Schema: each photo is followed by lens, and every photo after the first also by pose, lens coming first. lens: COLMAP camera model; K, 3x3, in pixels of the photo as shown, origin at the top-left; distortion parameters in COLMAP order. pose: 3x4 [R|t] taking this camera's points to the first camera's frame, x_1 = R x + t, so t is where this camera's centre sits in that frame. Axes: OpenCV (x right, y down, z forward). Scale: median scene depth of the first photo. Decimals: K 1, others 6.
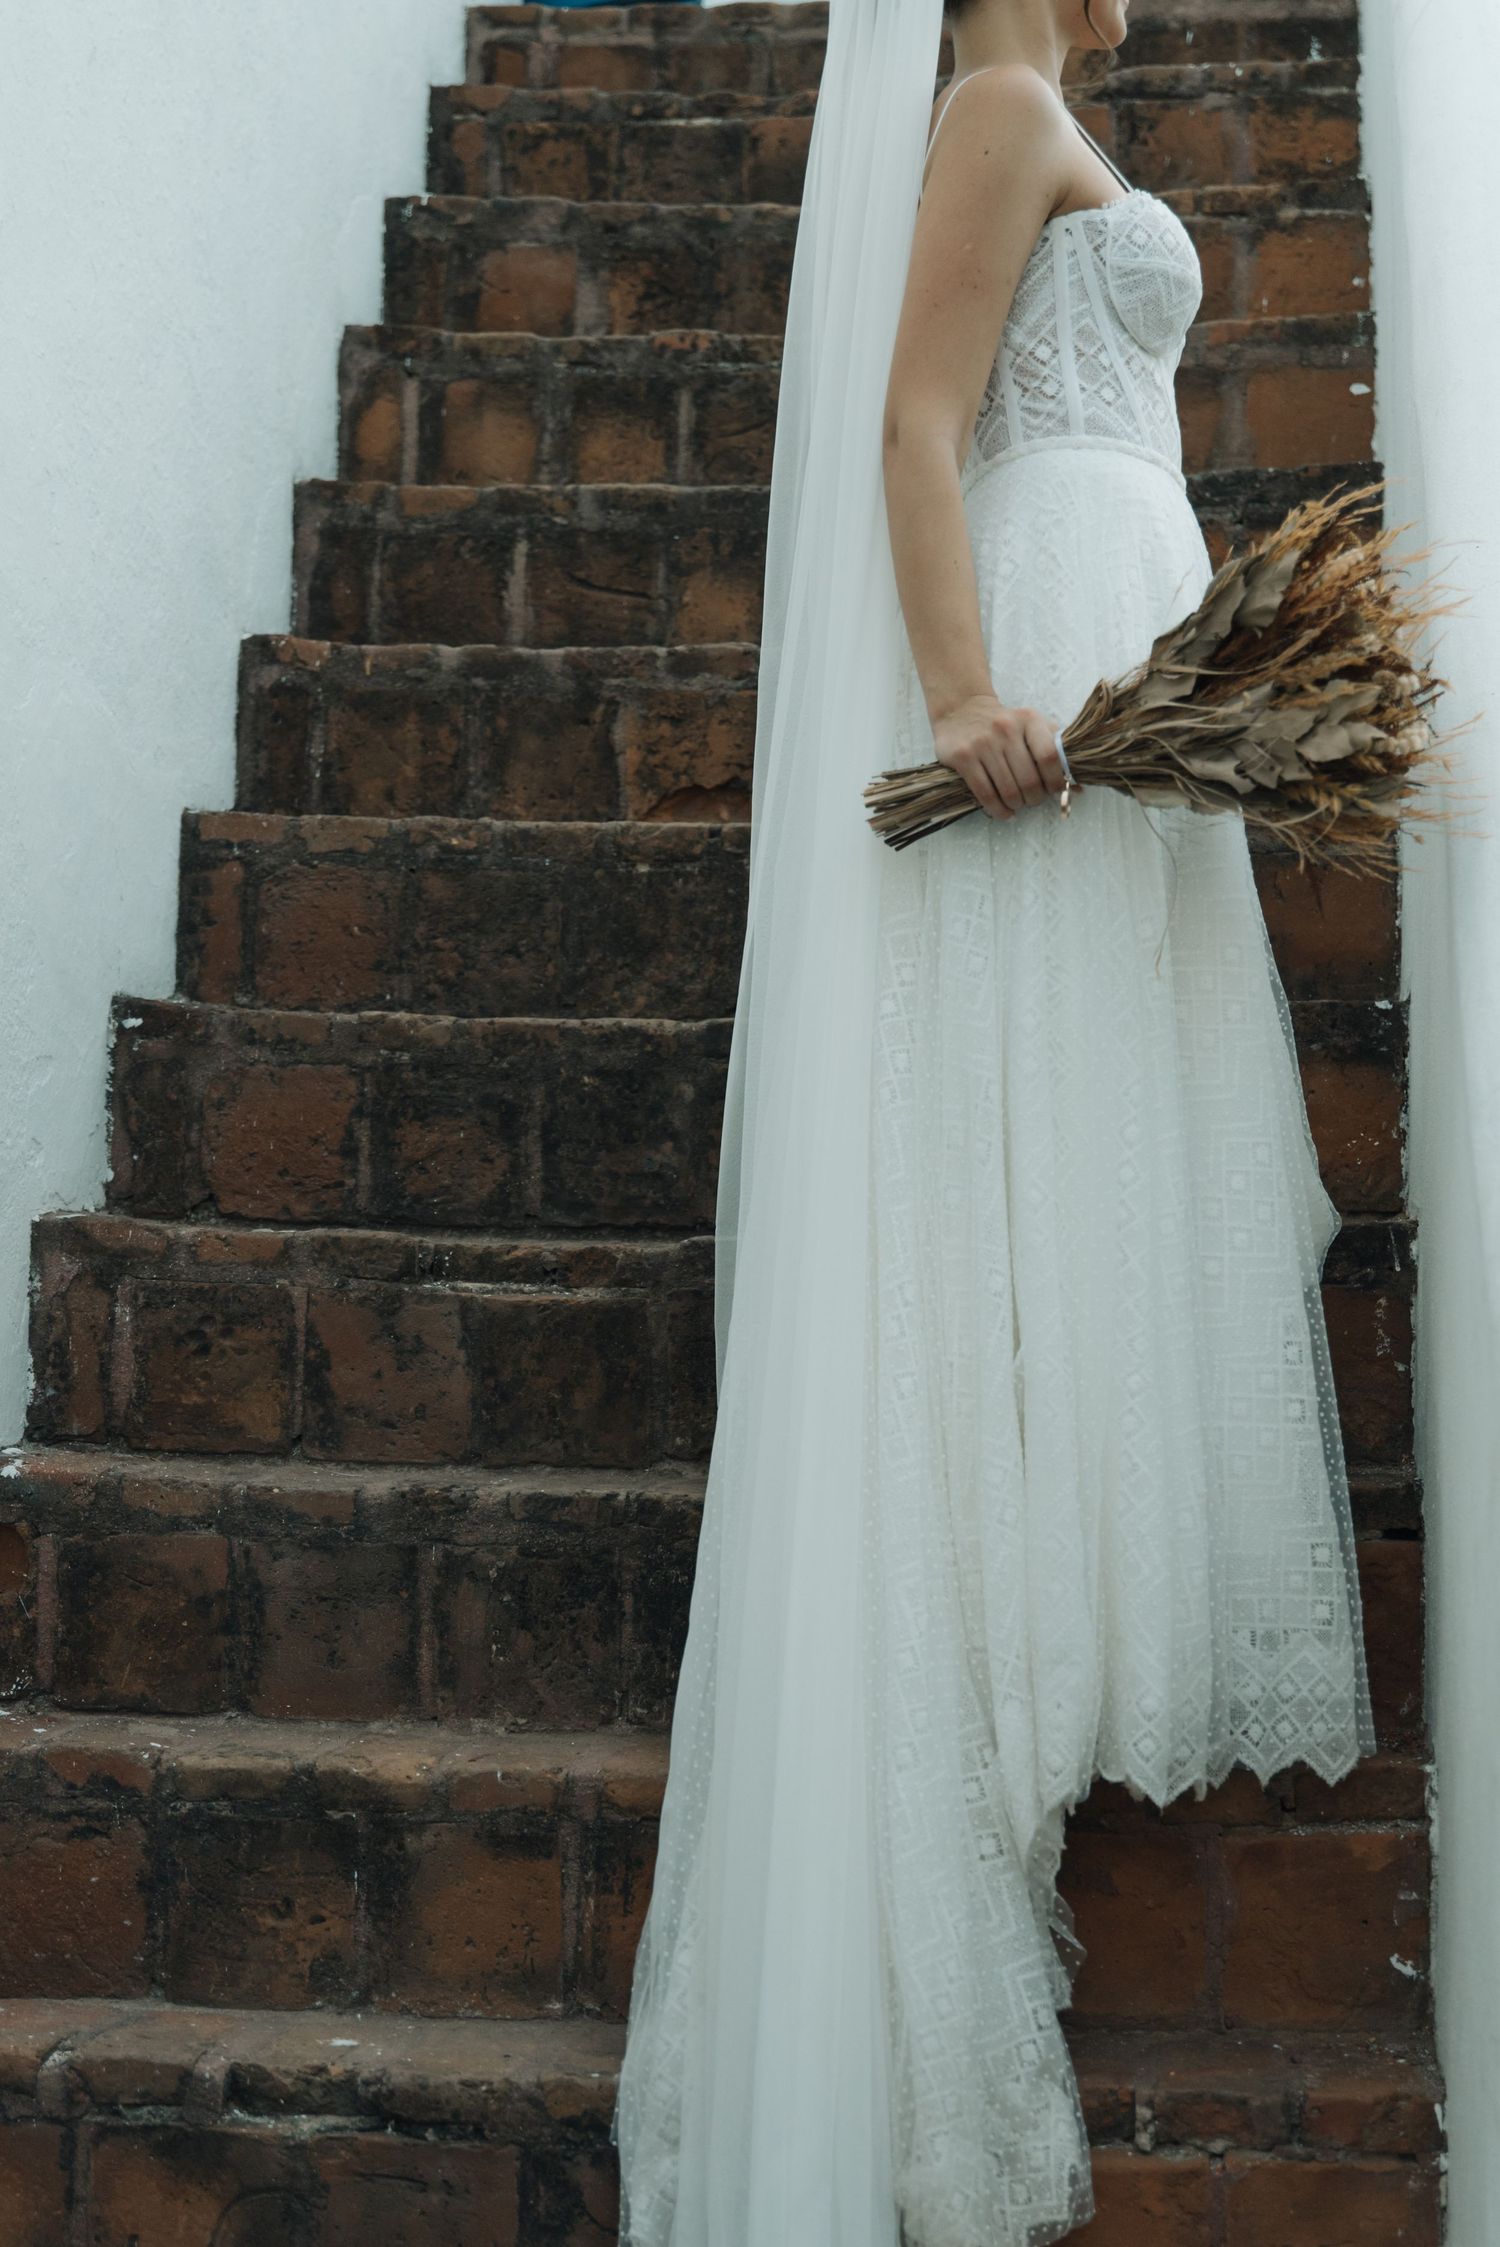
lens RADIAL K [[3592.2, 0, 805.4], [0, 3592.2, 1168.0], [0, 0, 1]] dist [-0.003141, 0.011379]
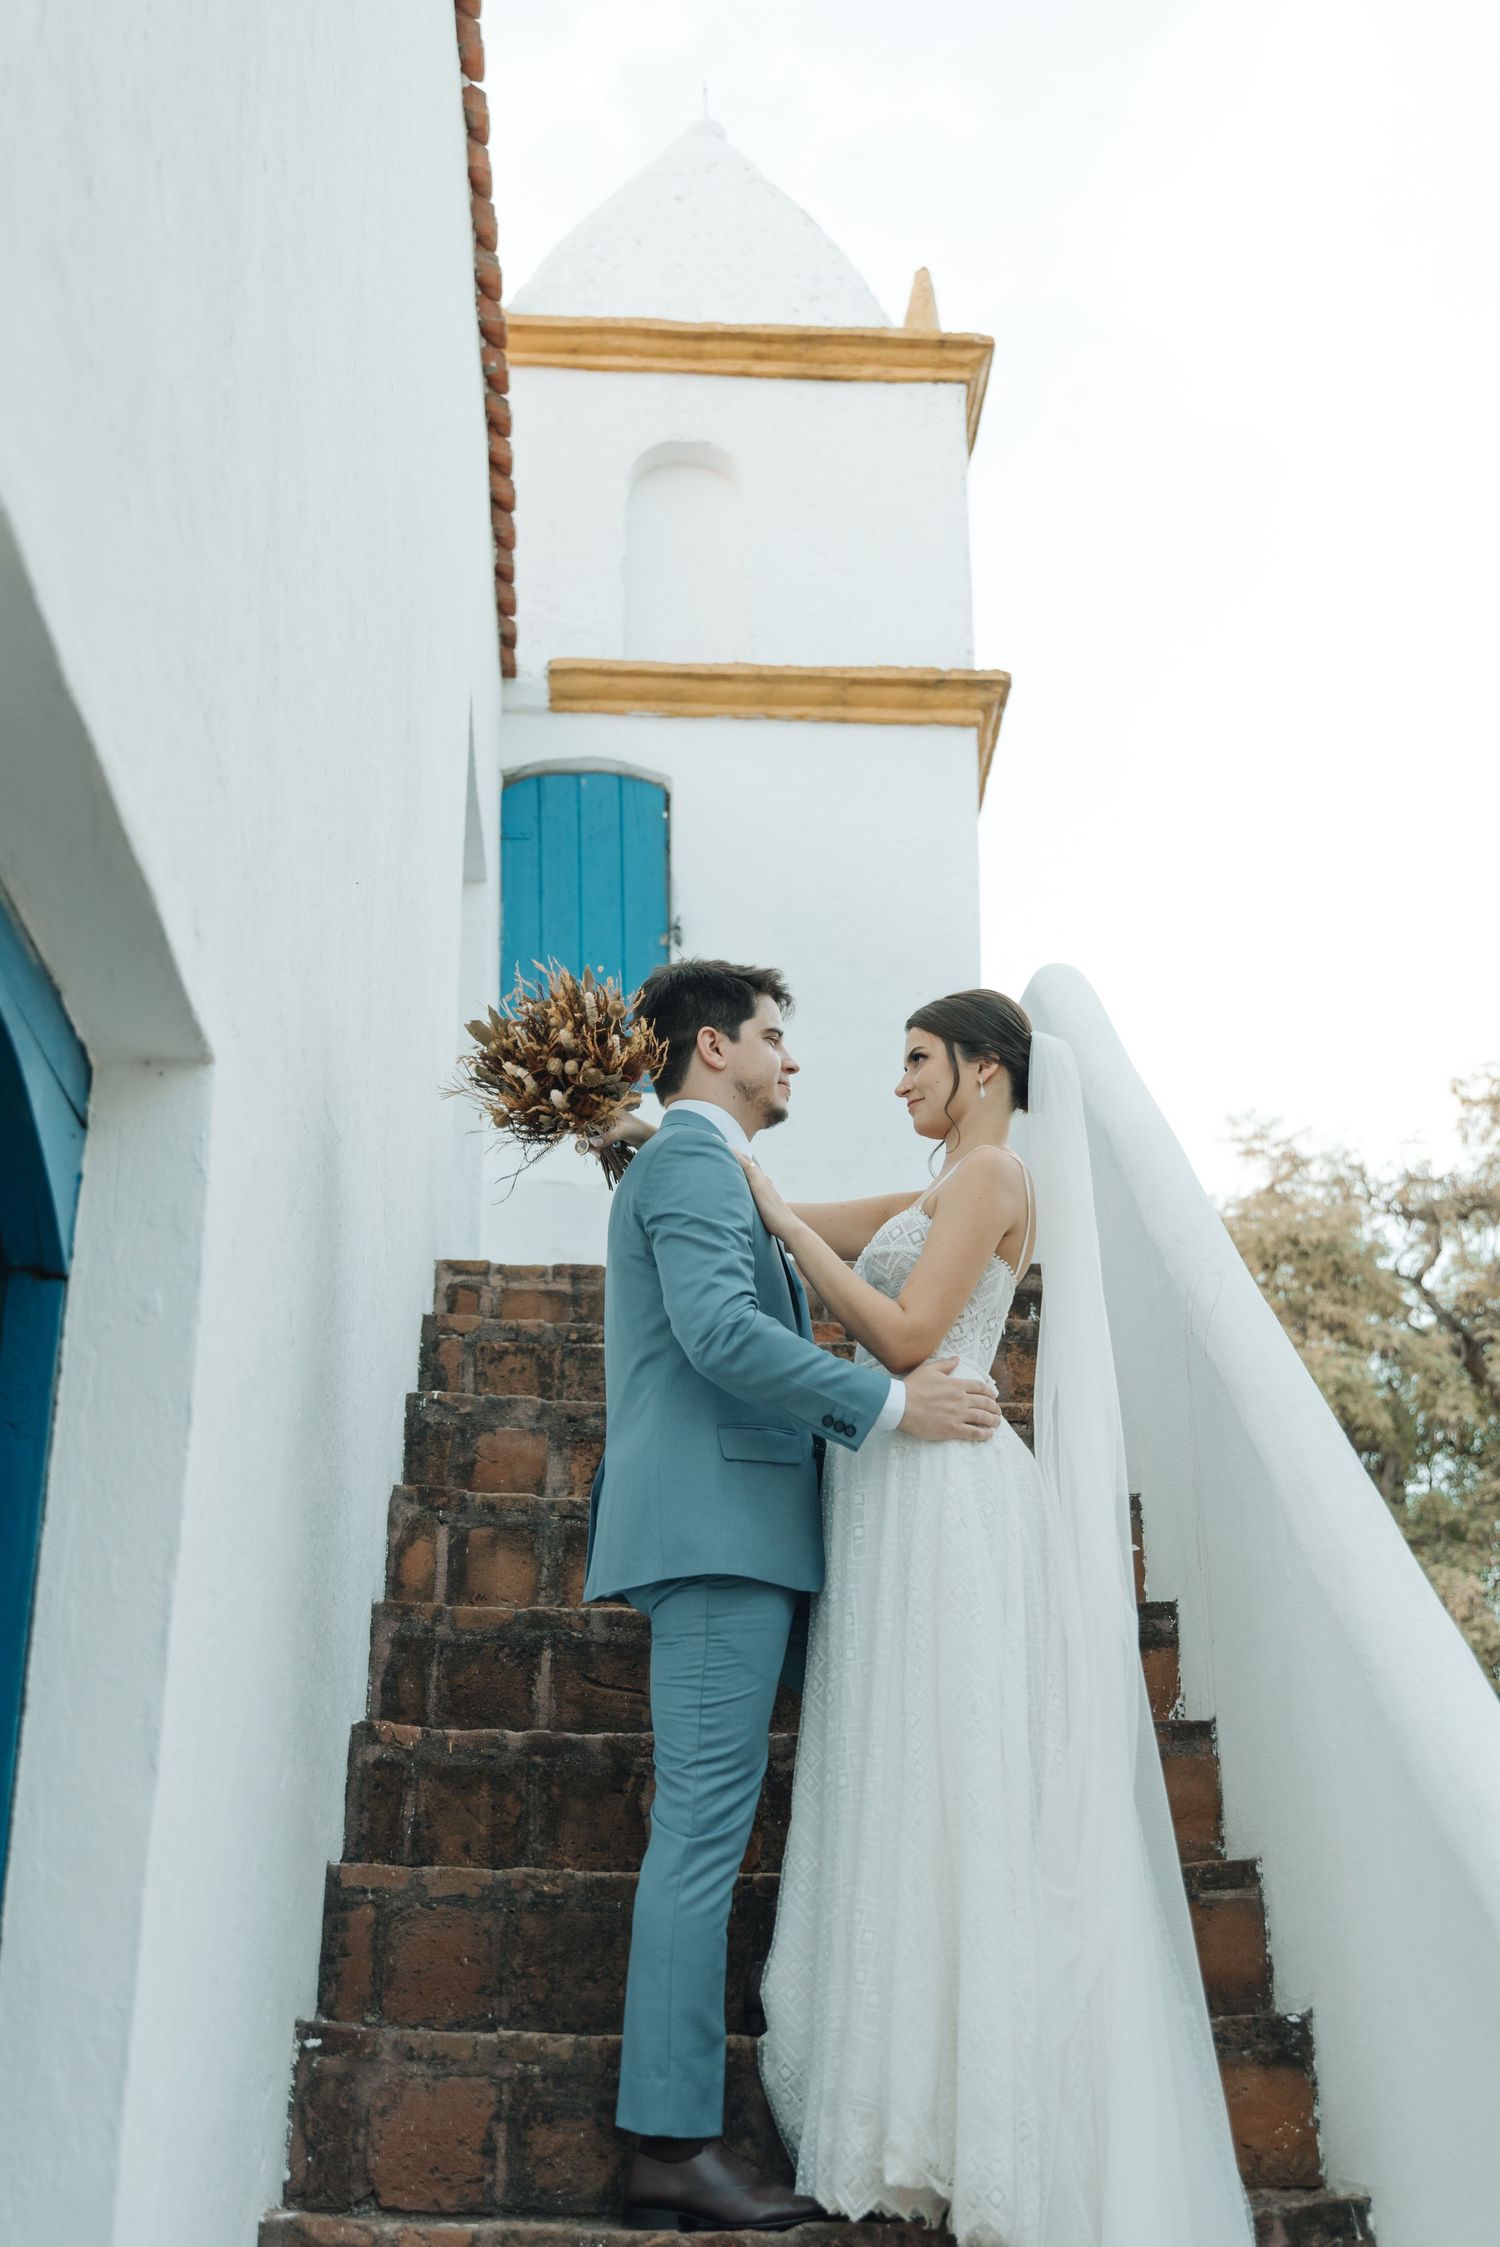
lens RADIAL K [[2576.0, 0, 755.2], [0, 2576.0, 1115.3], [0, 0, 1]] dist [-0.007997, -0.002764]
pose [[0.984770, 0.047327, 0.167294, -0.191769], [0.015354, 0.934804, -0.354832, -0.021227], [-0.173181, 0.351996, 0.919841, 0.038600]]
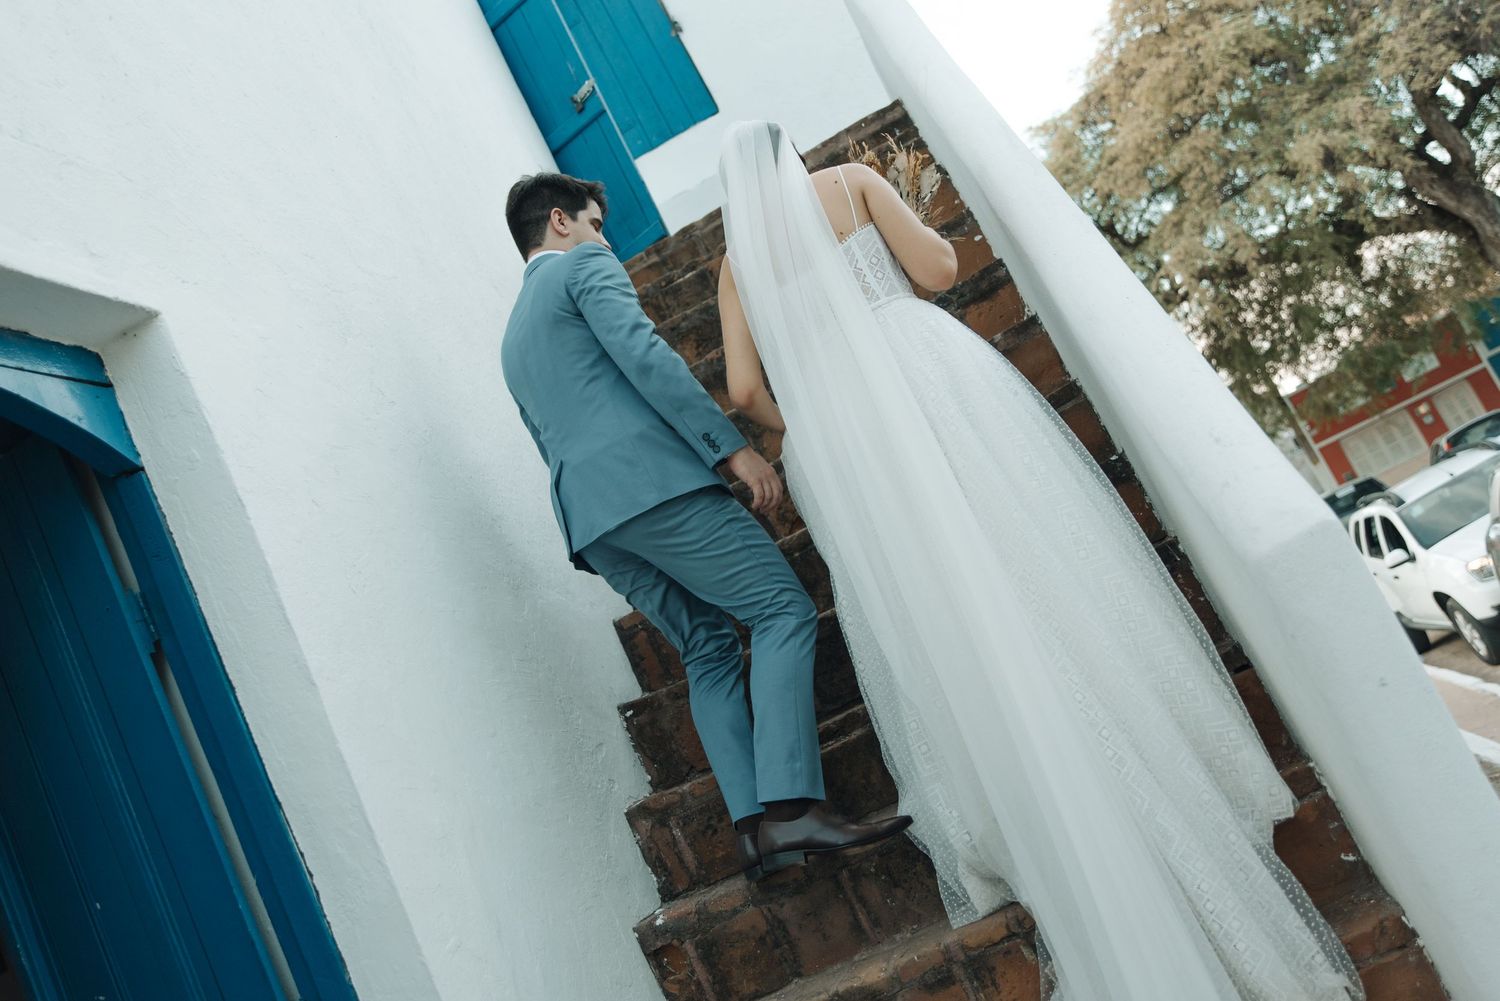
lens RADIAL K [[1370.8, 0, 750.0], [0, 1370.8, 500.5], [0, 0, 1]] dist [-0.006121, 0.002529]
pose [[0.885825, -0.457895, -0.075139, 0.010877], [0.444450, 0.883800, -0.146156, 0.001980], [0.133332, 0.096073, 0.986404, 0.118176]]
